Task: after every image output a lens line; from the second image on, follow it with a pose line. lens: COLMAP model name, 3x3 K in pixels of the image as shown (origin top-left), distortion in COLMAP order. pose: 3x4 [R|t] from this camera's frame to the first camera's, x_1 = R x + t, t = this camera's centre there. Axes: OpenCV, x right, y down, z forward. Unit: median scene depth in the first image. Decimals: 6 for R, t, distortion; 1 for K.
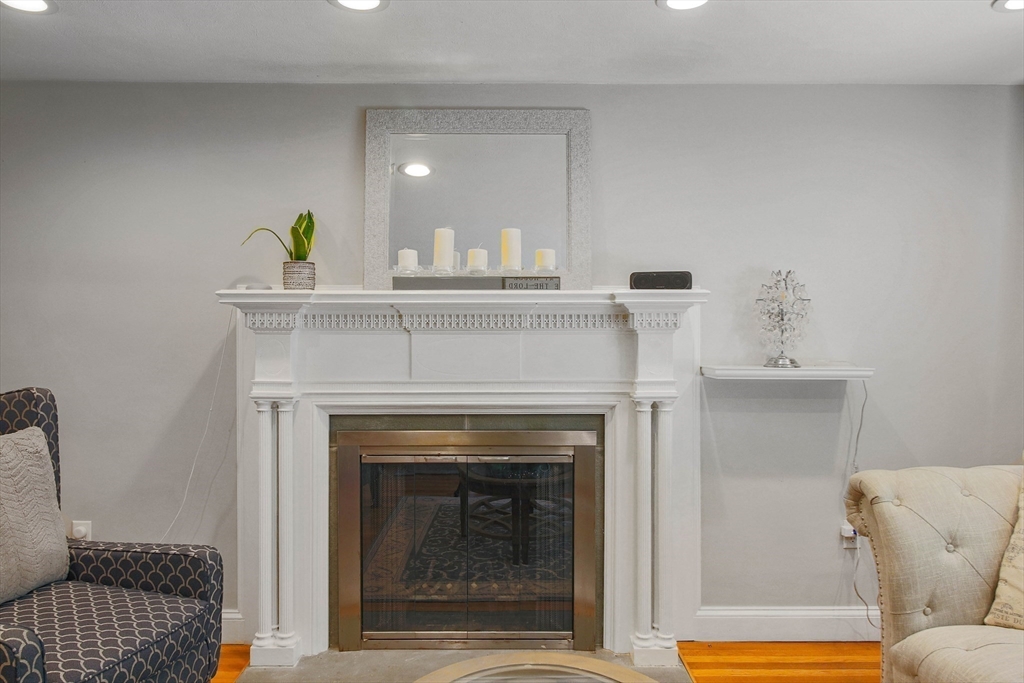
lens RADIAL K [[761.5, 0, 509.0], [0, 761.5, 362.3], [0, 0, 1]] dist [0.008102, 0.001322]
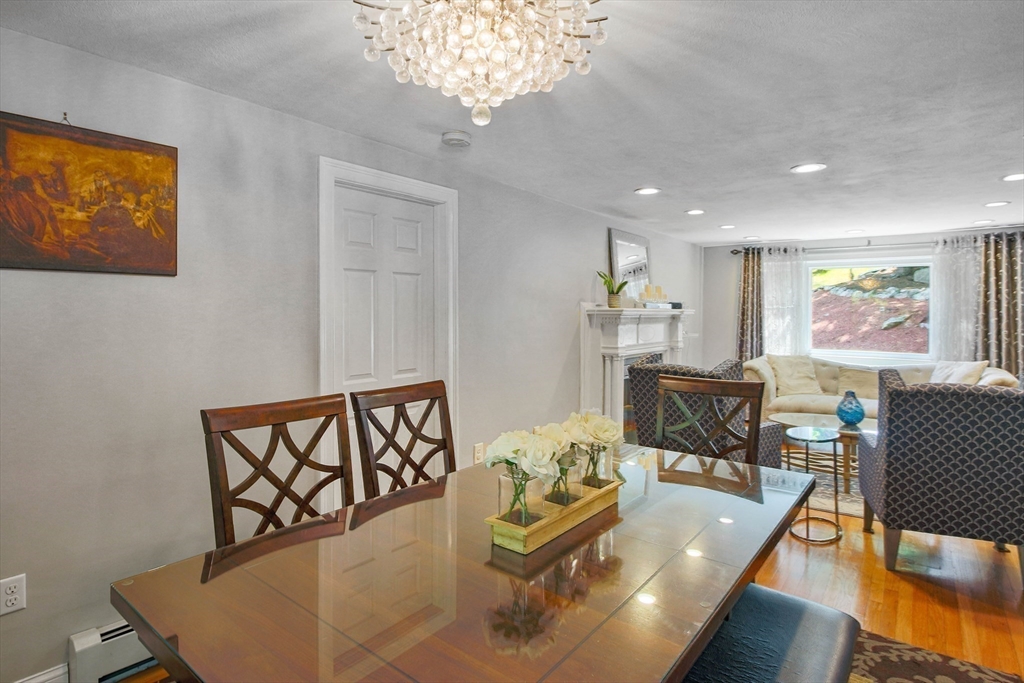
lens RADIAL K [[530.5, 0, 509.4], [0, 530.5, 311.9], [0, 0, 1]] dist [0.003216, -0.016059]
pose [[0.601641, 0.003439, 0.798759, -1.762086], [0.003938, 0.999966, -0.007272, -0.069096], [-0.798757, 0.007521, 0.601607, 0.282476]]
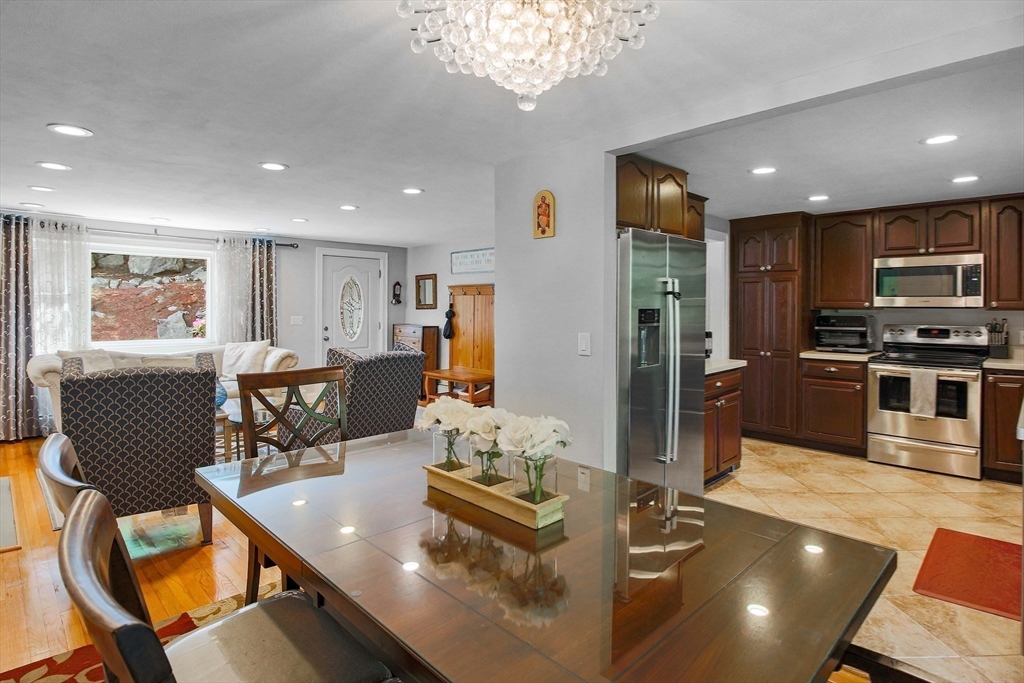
lens RADIAL K [[530.5, 0, 509.4], [0, 530.5, 311.9], [0, 0, 1]] dist [0.003216, -0.016059]
pose [[-0.709275, -0.012982, 0.704812, -1.720432], [0.001402, 0.999802, 0.019826, -0.072645], [-0.704930, 0.015050, -0.709117, 0.903578]]
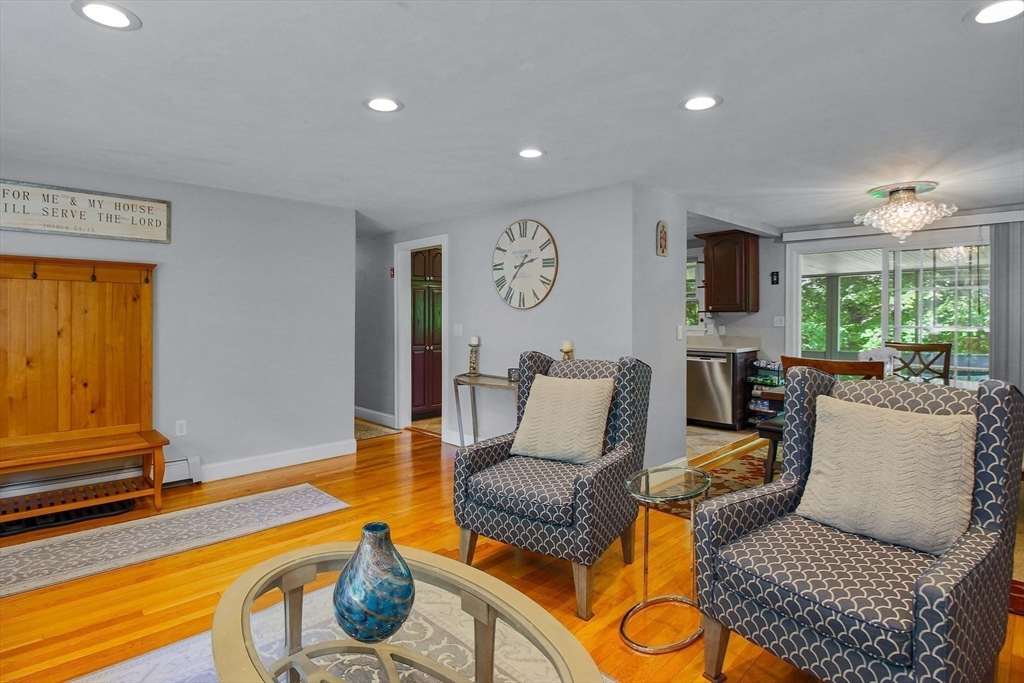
lens RADIAL K [[530.5, 0, 509.4], [0, 530.5, 311.9], [0, 0, 1]] dist [0.003216, -0.016059]
pose [[-0.704002, -0.012314, -0.710091, 0.250719], [-0.013737, 0.999899, -0.003720, -0.039263], [0.710065, 0.007135, -0.704100, 0.813366]]
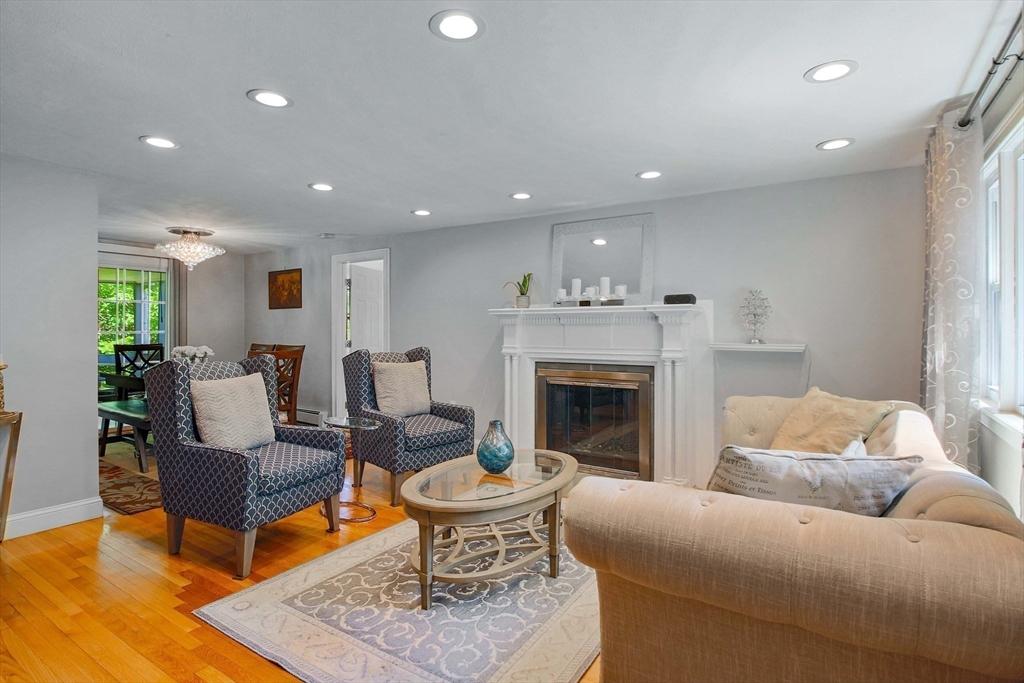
lens RADIAL K [[527.3, 0, 507.3], [0, 527.3, 328.5], [0, 0, 1]] dist [0.001680, -0.017462]
pose [[0.843152, -0.000032, -0.537675, 0.560571], [-0.005928, 0.999939, -0.009355, -0.015665], [0.537642, 0.011075, 0.843100, -0.397125]]
